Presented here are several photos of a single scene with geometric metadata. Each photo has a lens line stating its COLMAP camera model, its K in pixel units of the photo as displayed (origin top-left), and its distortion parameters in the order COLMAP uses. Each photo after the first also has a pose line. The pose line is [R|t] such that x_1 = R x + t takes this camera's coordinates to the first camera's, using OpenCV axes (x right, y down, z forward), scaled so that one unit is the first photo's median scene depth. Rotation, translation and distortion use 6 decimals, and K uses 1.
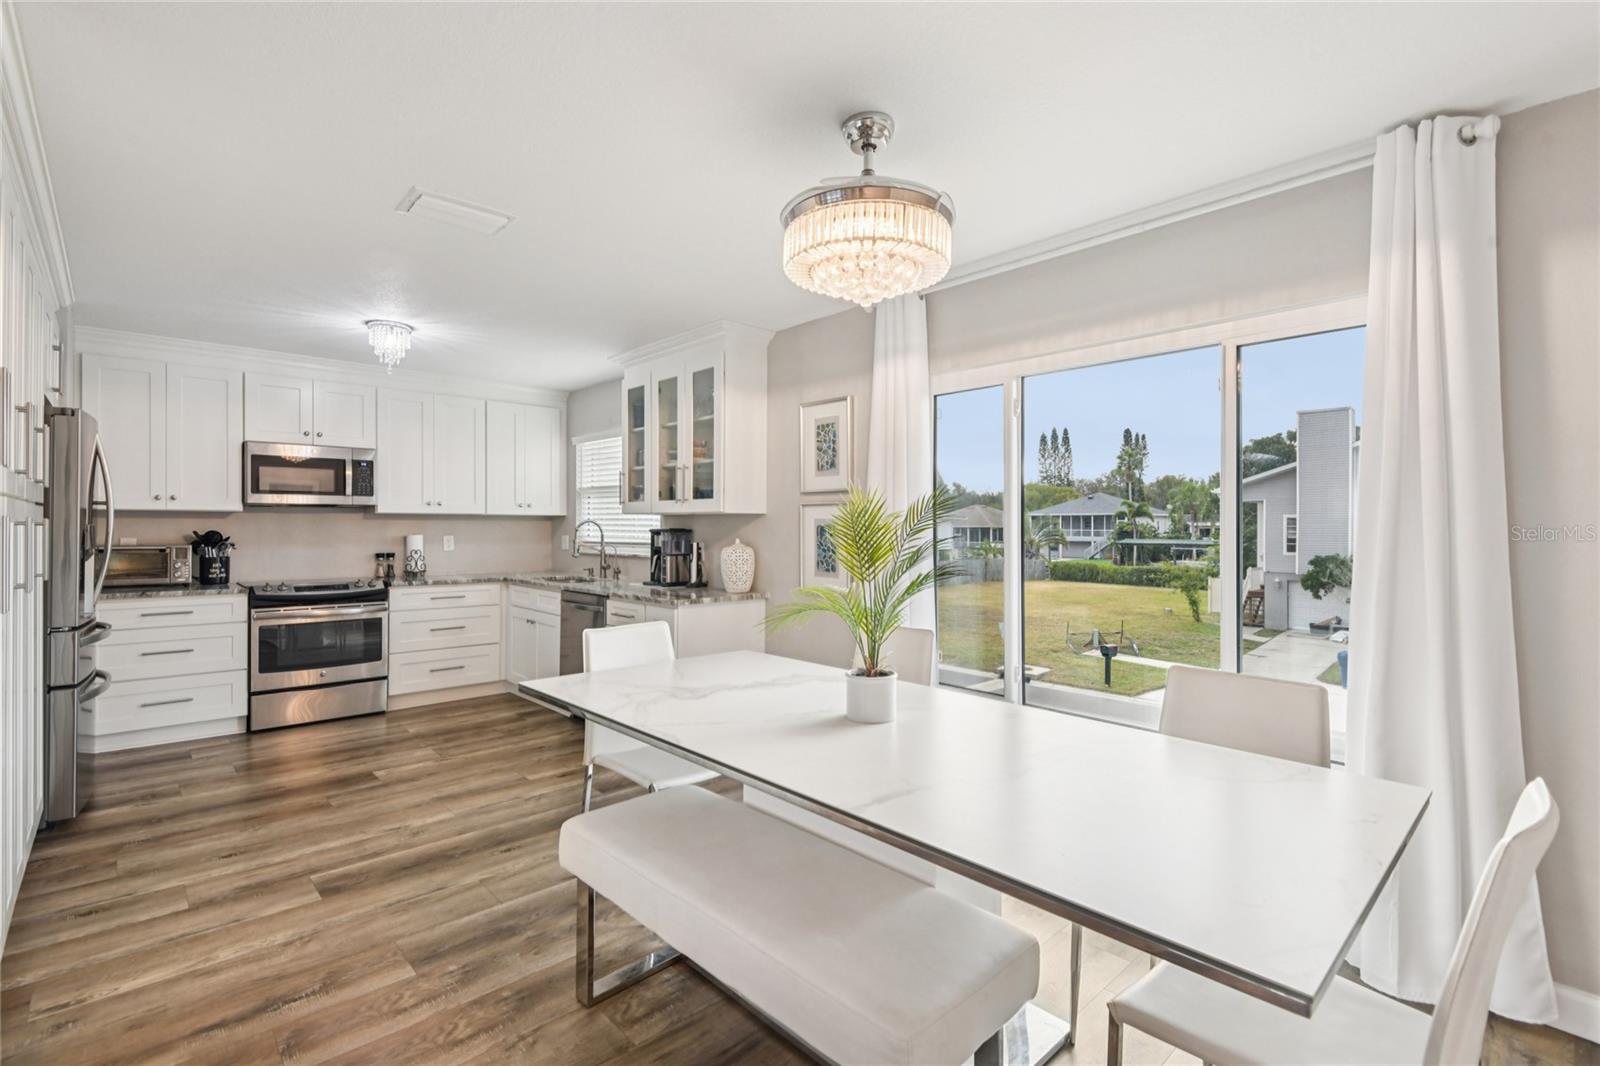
lens RADIAL K [[735.3, 0, 813.5], [0, 735.3, 517.1], [0, 0, 1]] dist [0.000947, -0.008465]
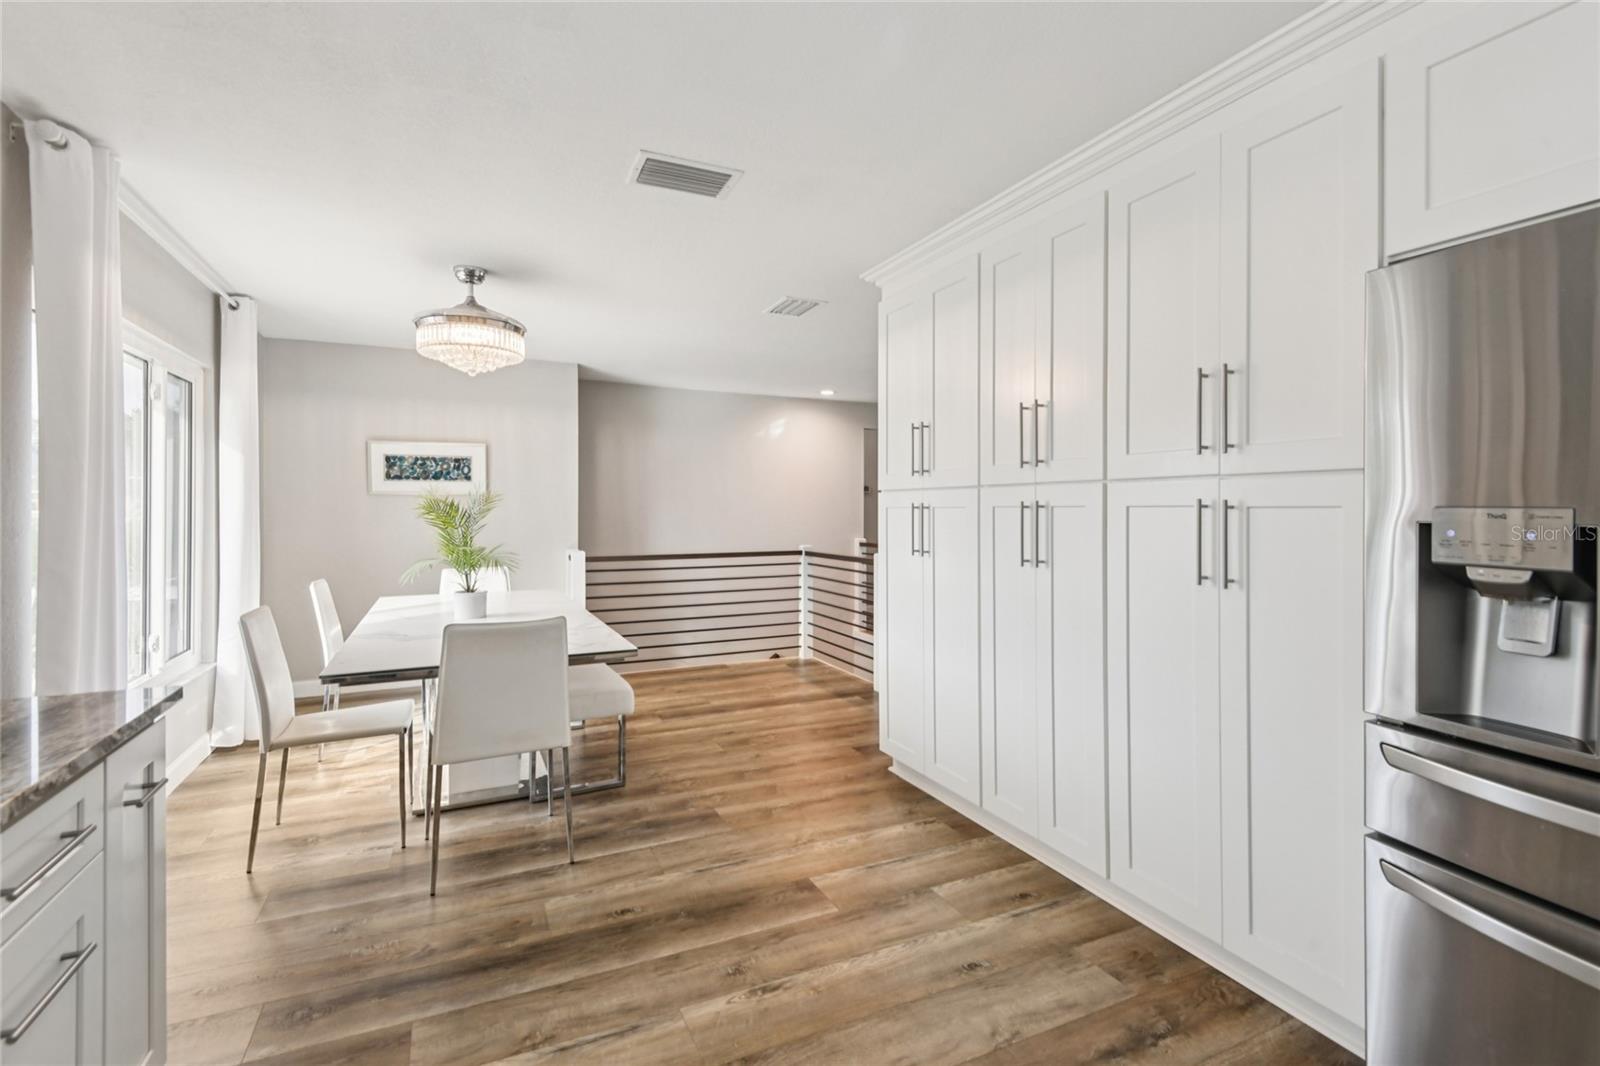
lens RADIAL K [[741.2, 0, 800.0], [0, 741.2, 533.0], [0, 0, 1]] dist [0.040217, -0.033084]
pose [[-0.947602, -0.025450, 0.318438, -0.516643], [-0.019105, 0.999552, 0.023034, 0.015143], [-0.318881, 0.015743, -0.947664, 1.042189]]
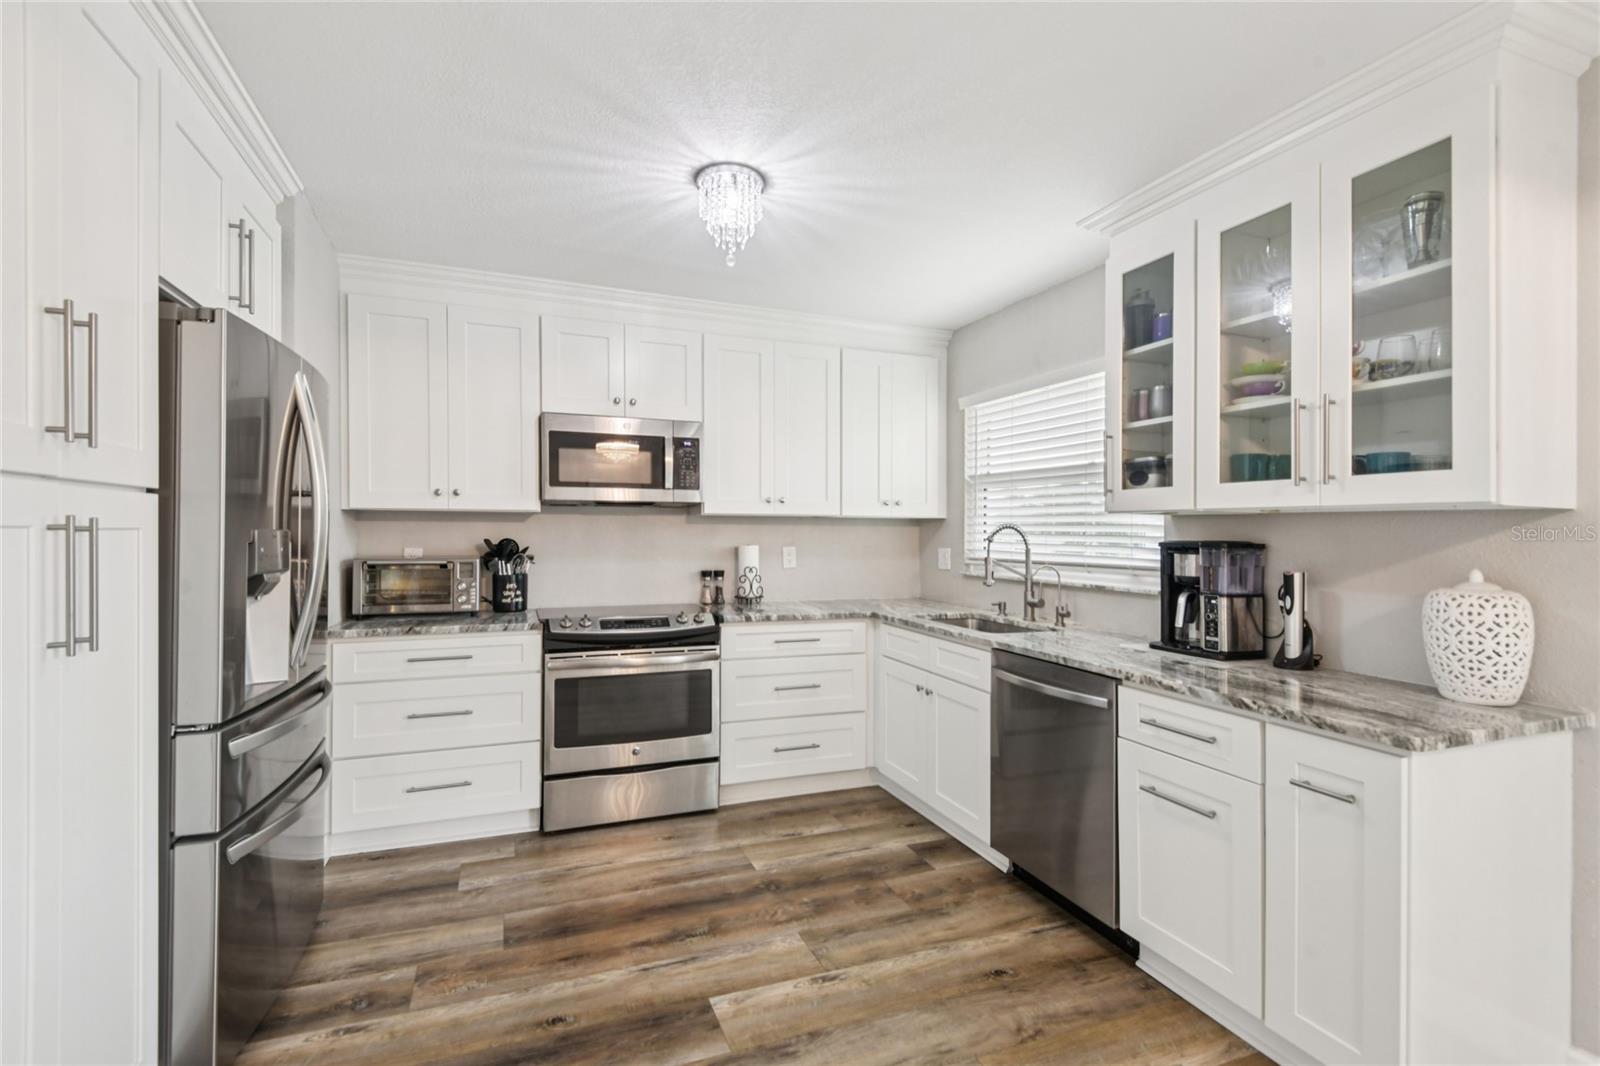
lens RADIAL K [[741.2, 0, 800.0], [0, 741.2, 533.0], [0, 0, 1]] dist [0.040217, -0.033084]
pose [[0.927006, 0.005638, -0.375004, -0.272710], [-0.000637, 0.999909, 0.013460, 0.002965], [0.375046, -0.012239, 0.926925, 0.424294]]
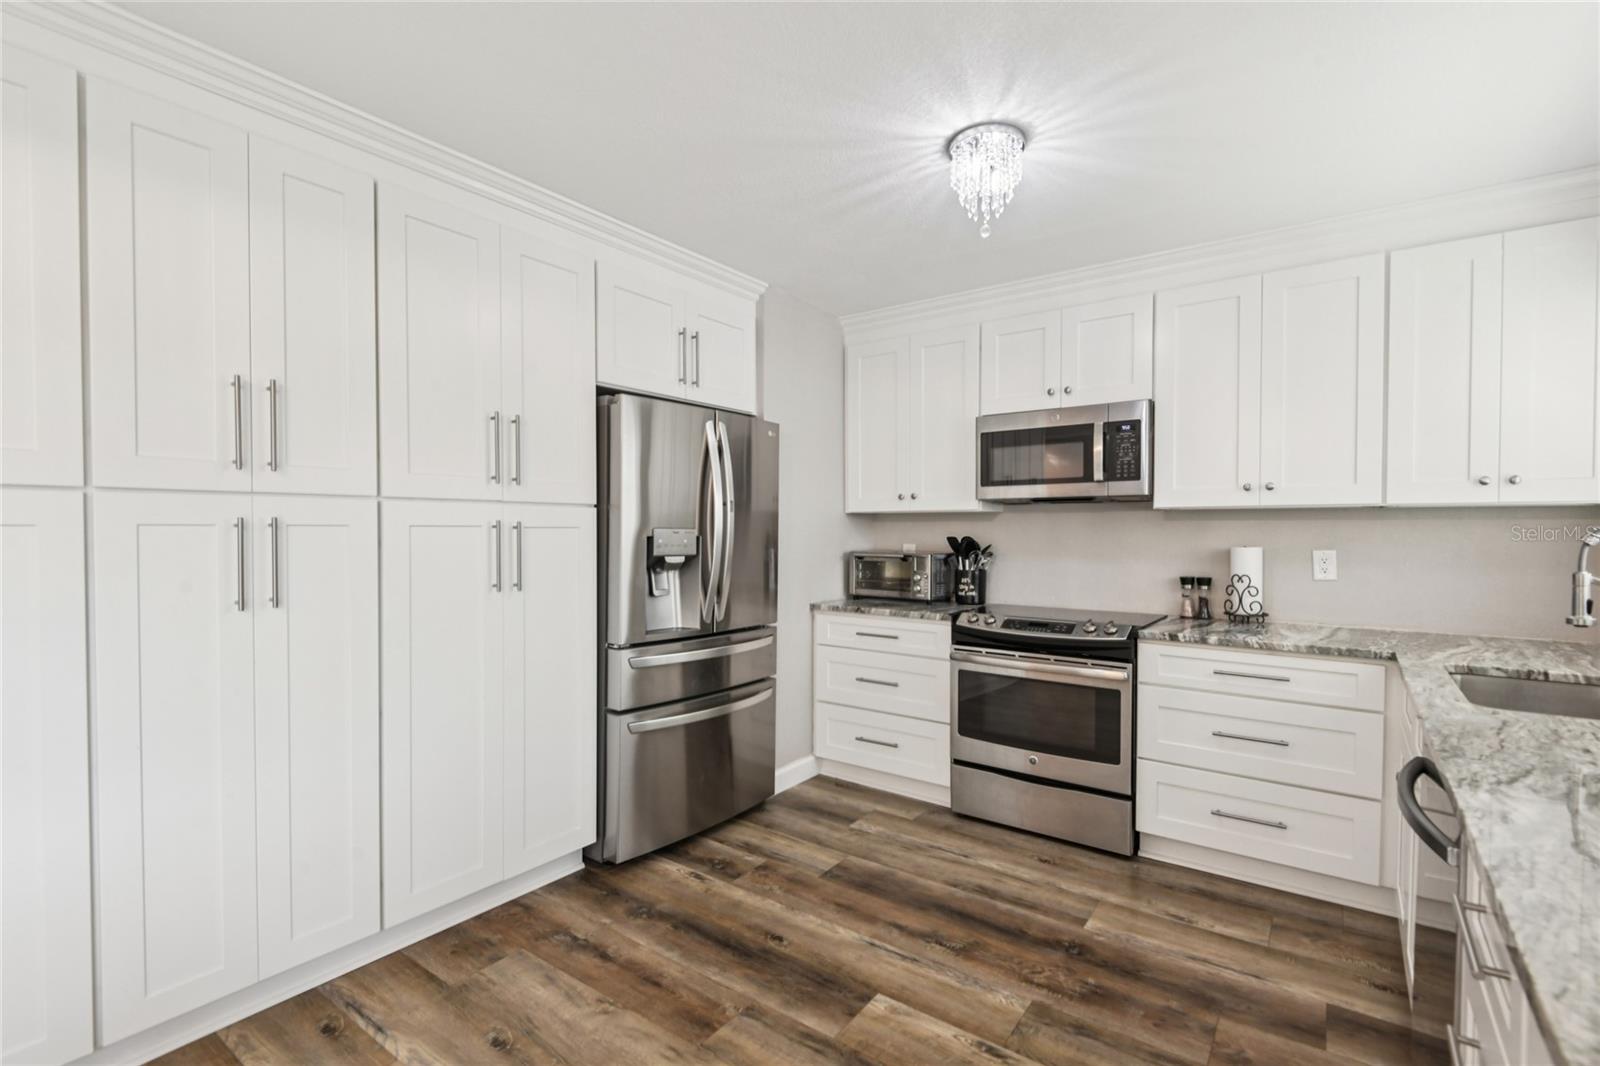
lens RADIAL K [[741.2, 0, 800.0], [0, 741.2, 533.0], [0, 0, 1]] dist [0.040217, -0.033084]
pose [[0.181105, 0.005008, -0.983451, -0.063788], [0.009238, 0.999934, 0.006793, 0.008007], [0.983420, -0.010315, 0.181047, 0.684257]]
